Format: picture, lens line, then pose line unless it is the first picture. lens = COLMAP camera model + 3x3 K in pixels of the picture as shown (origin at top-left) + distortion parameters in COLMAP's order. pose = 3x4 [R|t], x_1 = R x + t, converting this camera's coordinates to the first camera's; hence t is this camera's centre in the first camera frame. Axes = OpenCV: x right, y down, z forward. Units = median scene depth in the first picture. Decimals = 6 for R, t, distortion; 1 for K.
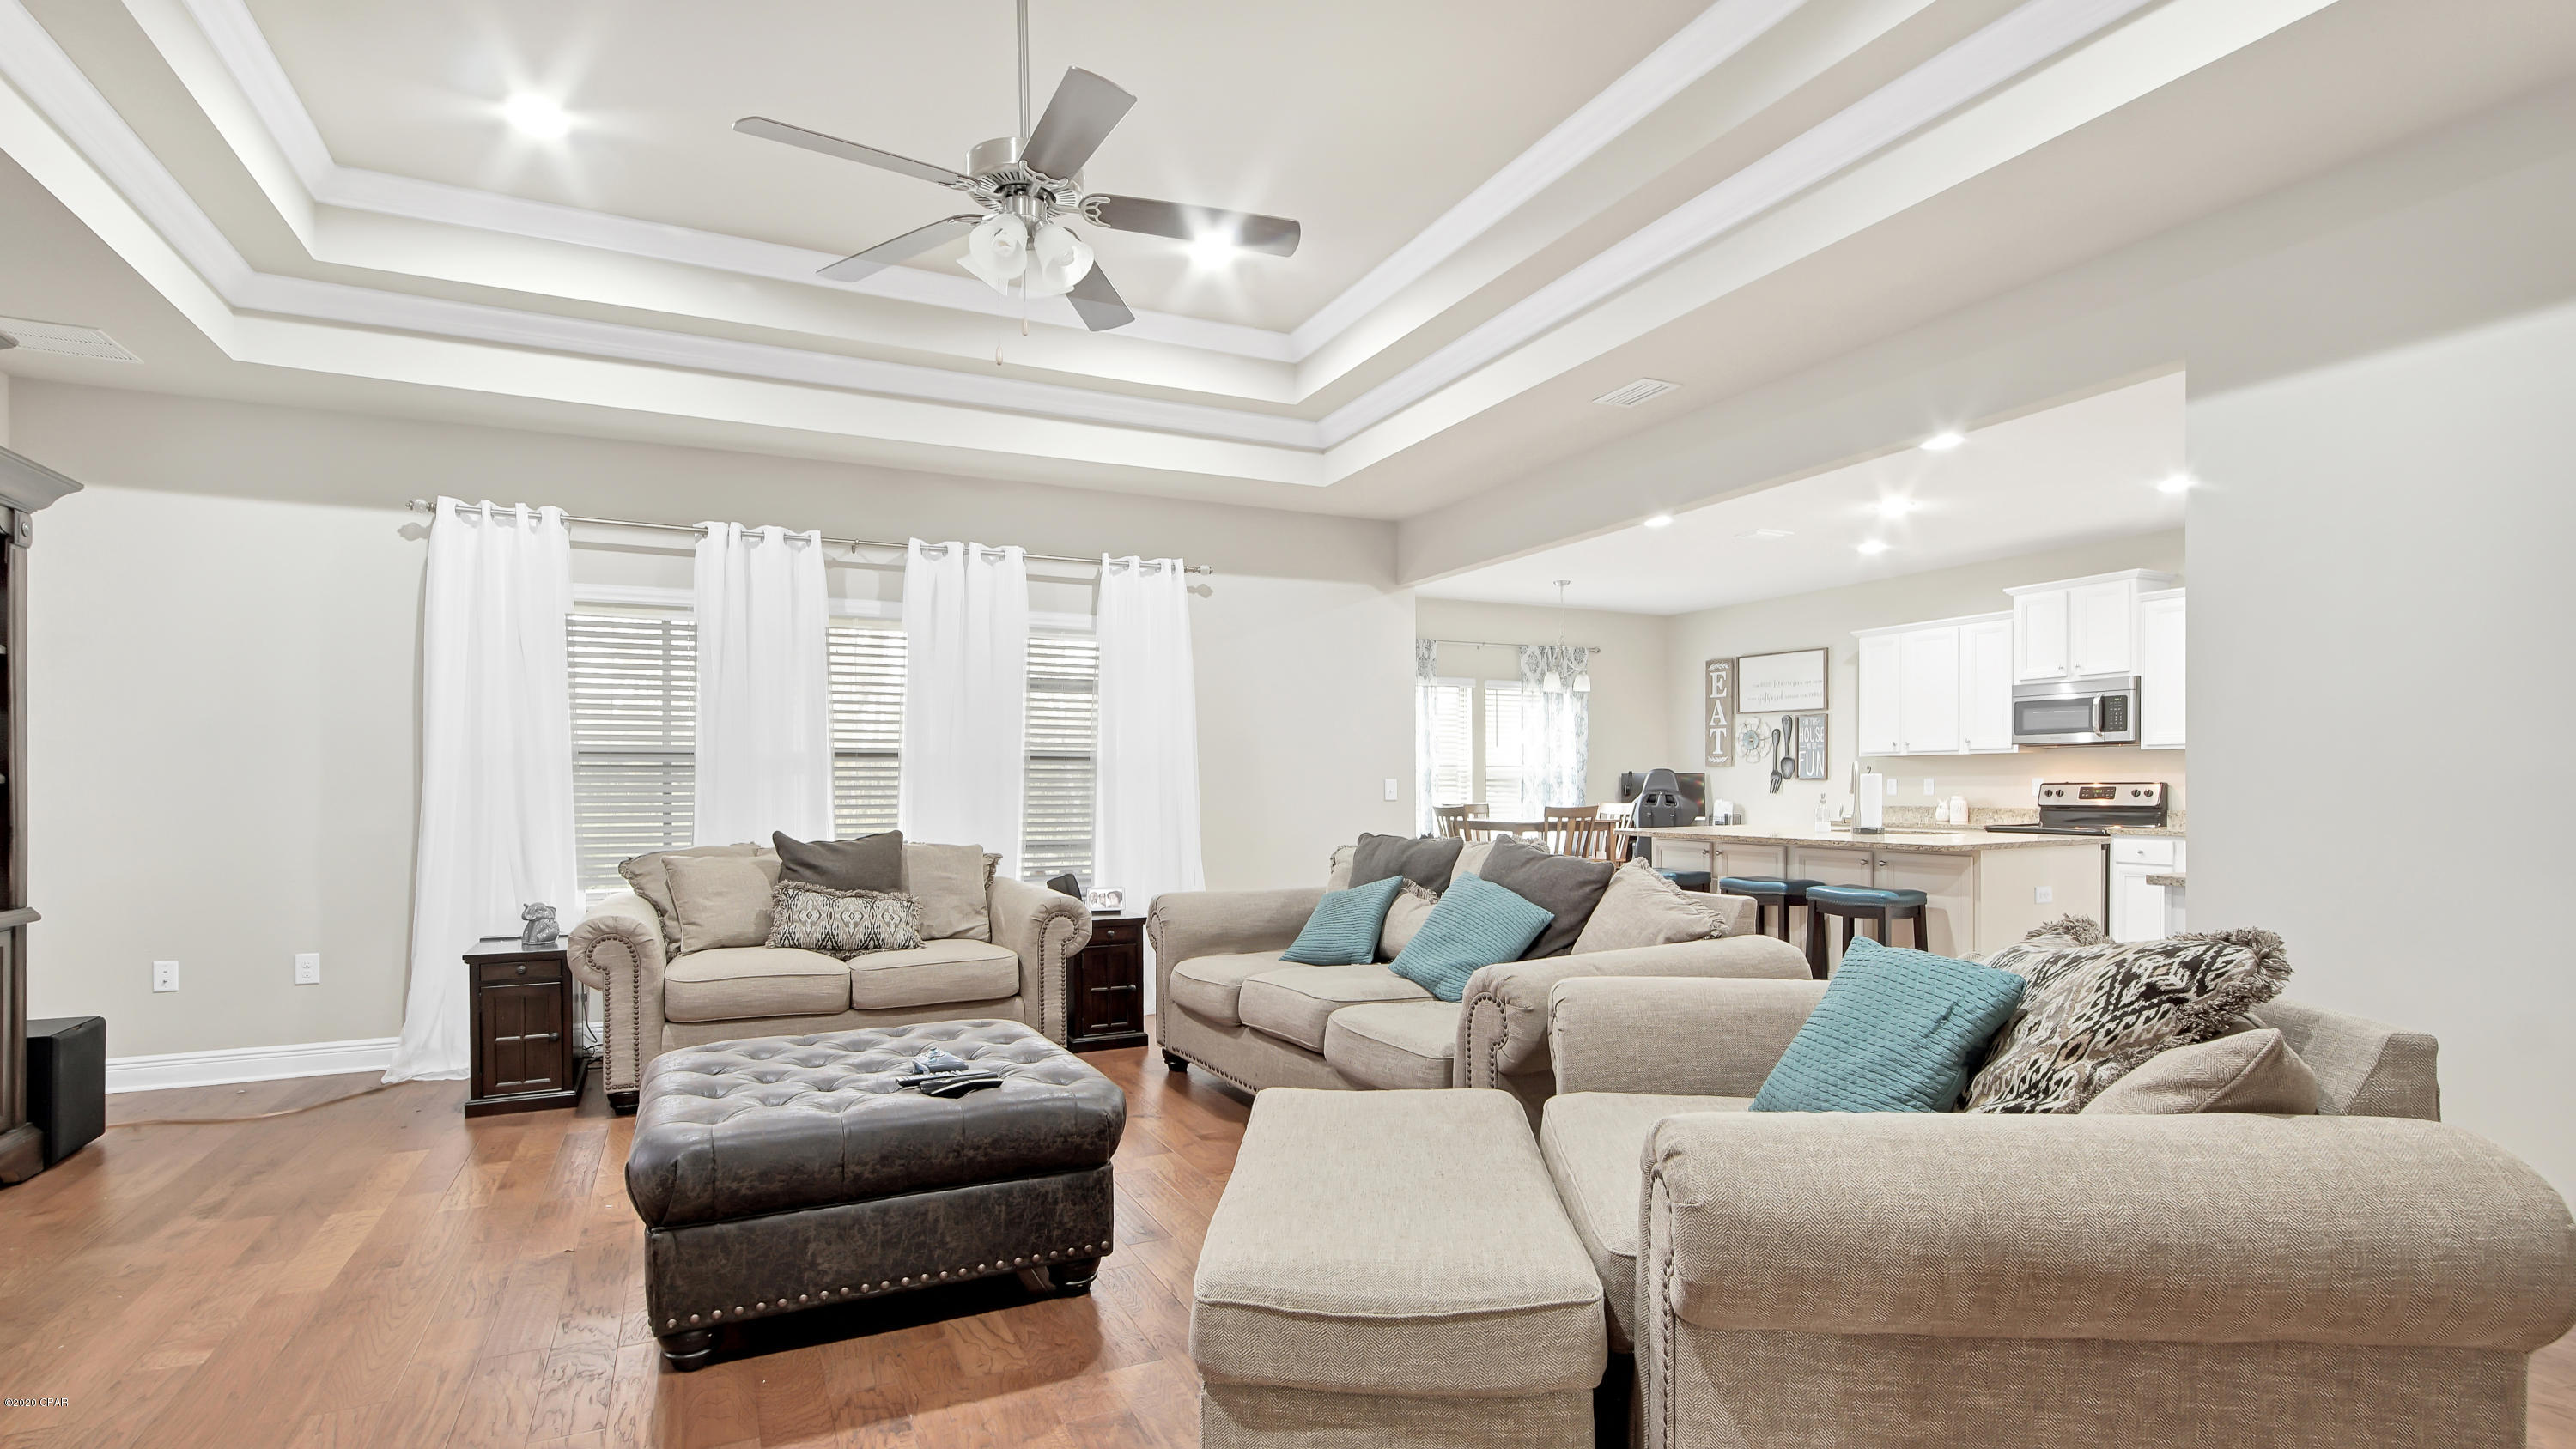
lens RADIAL K [[1195.9, 0, 1288.7], [0, 1195.9, 788.1], [0, 0, 1]] dist [-0.004384, -0.000812]
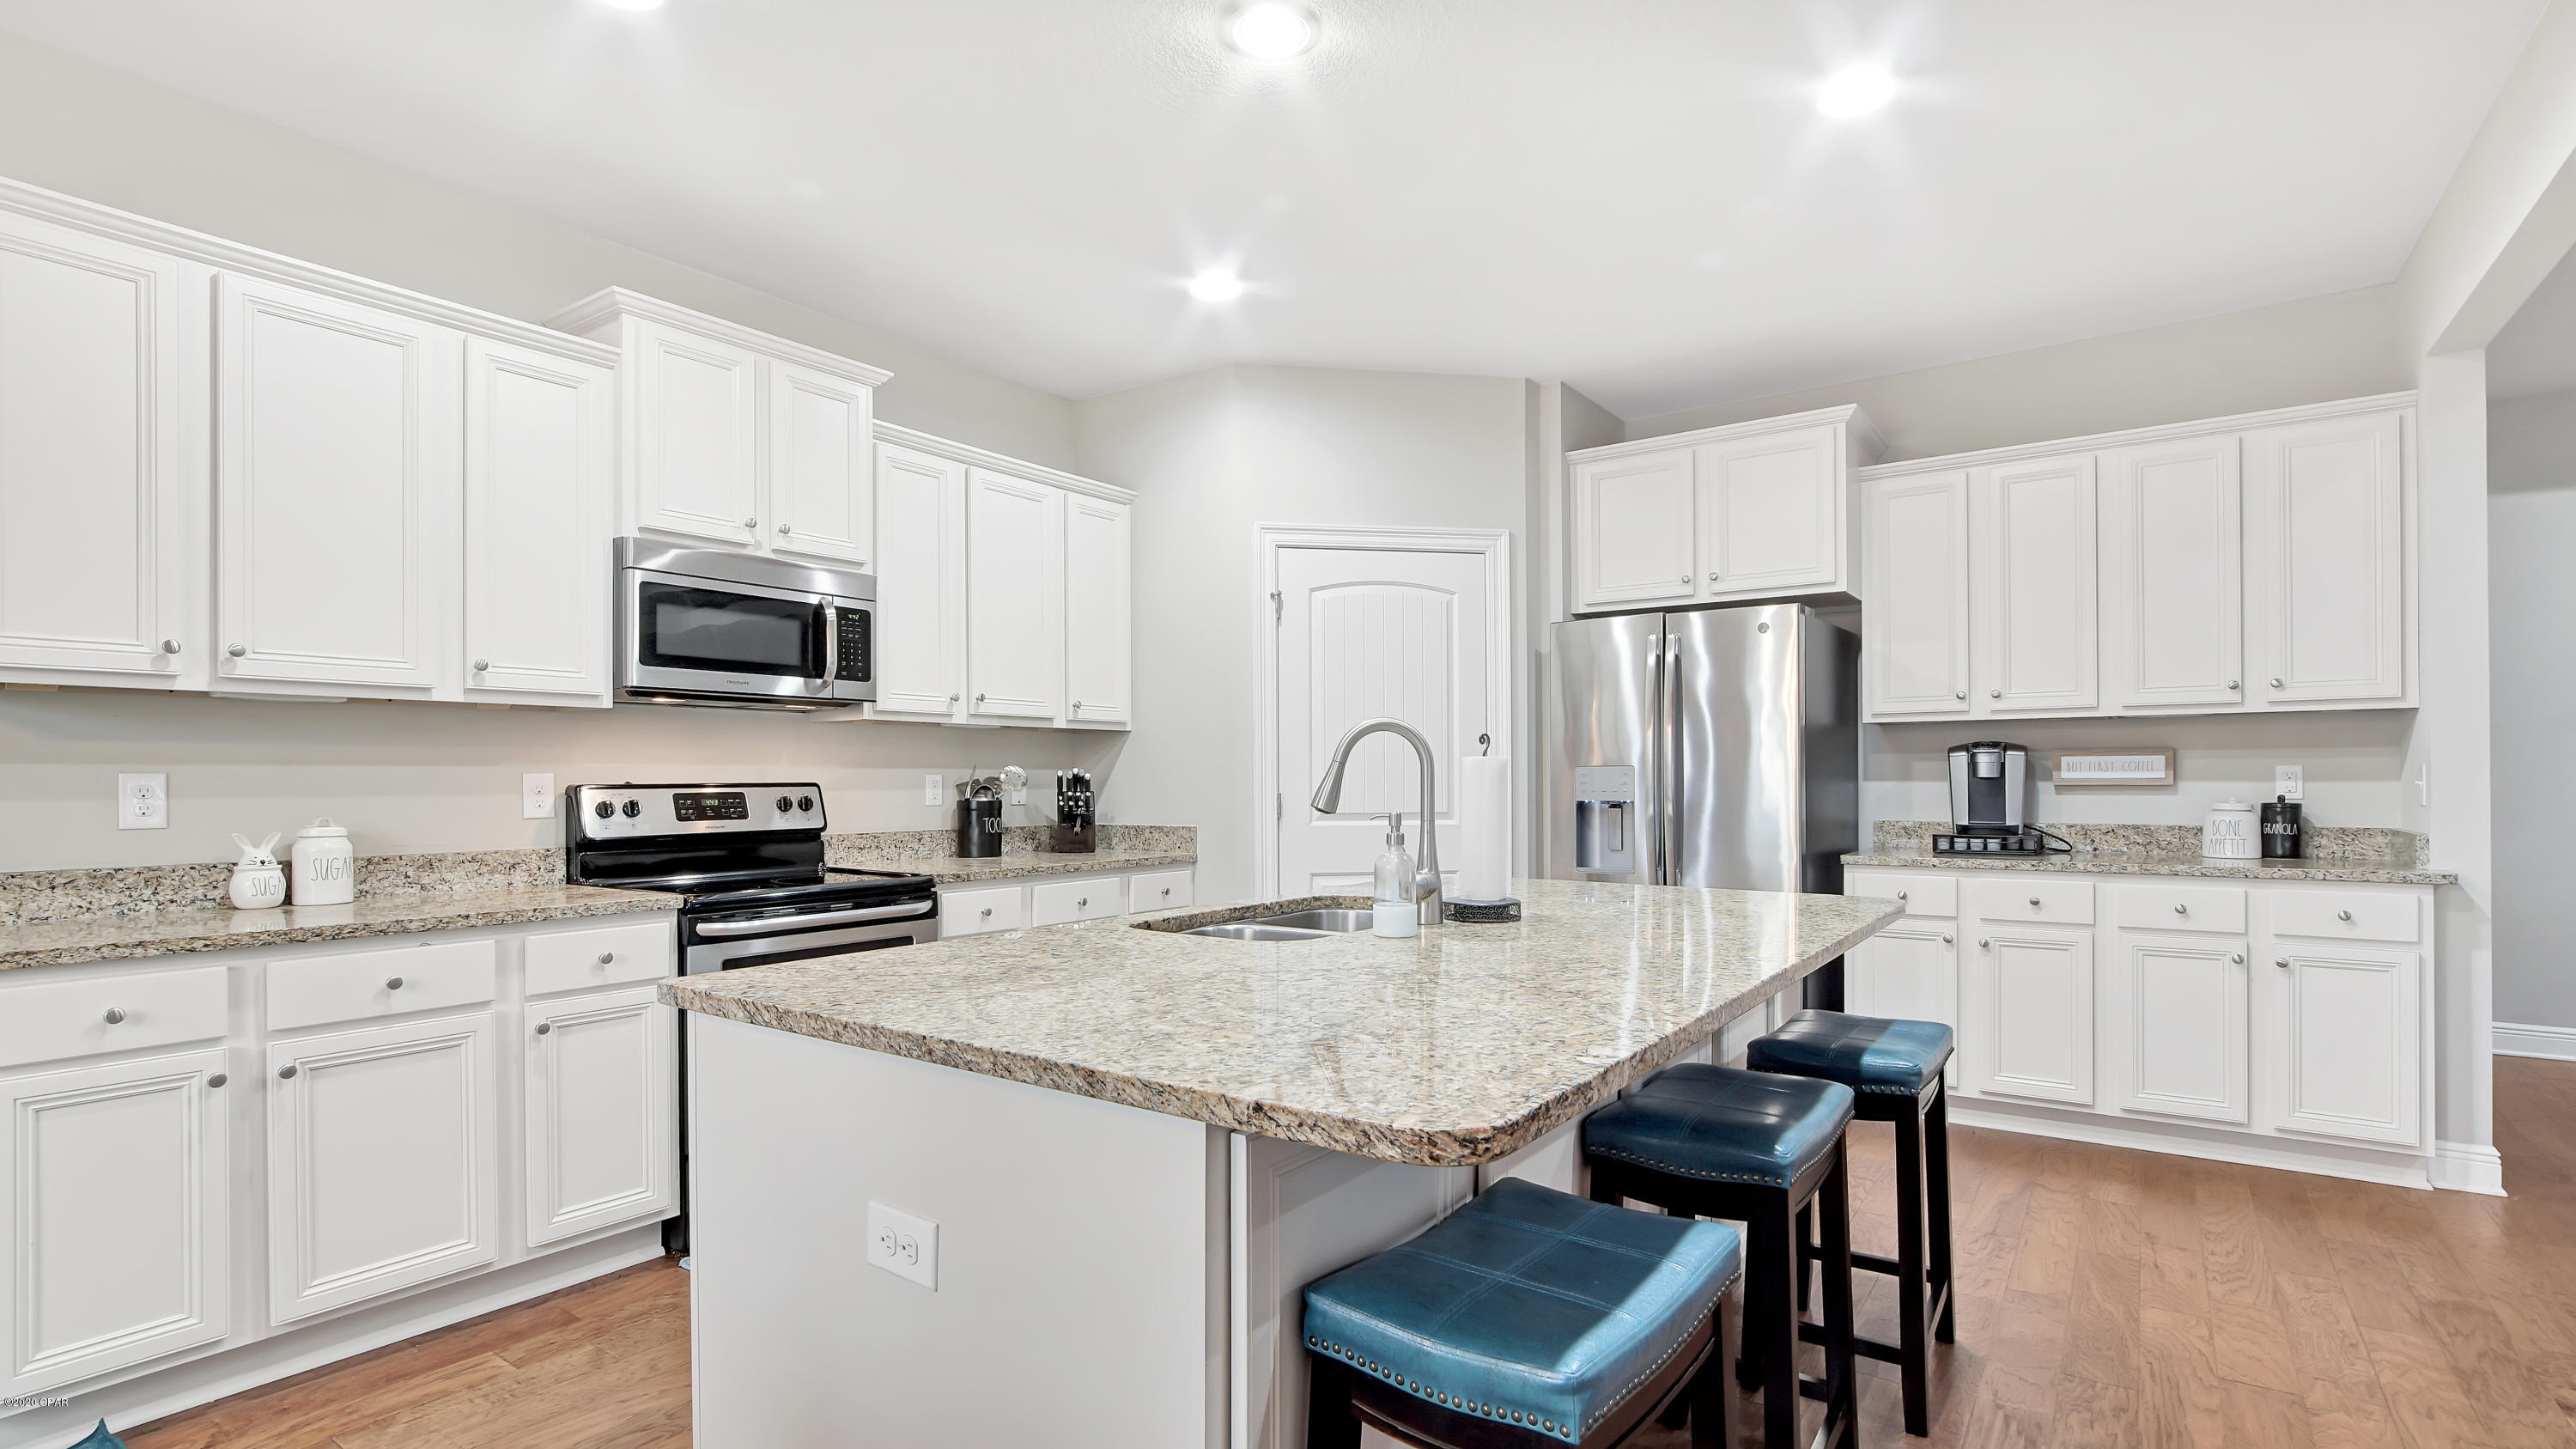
lens RADIAL K [[1196.3, 0, 1288.7], [0, 1196.3, 788.1], [0, 0, 1]] dist [-0.004384, -0.000812]
pose [[-0.480398, -0.002577, 0.877047, 0.155011], [0.008706, 0.999932, 0.007707, -0.004514], [-0.877007, 0.011338, -0.480343, 1.014777]]
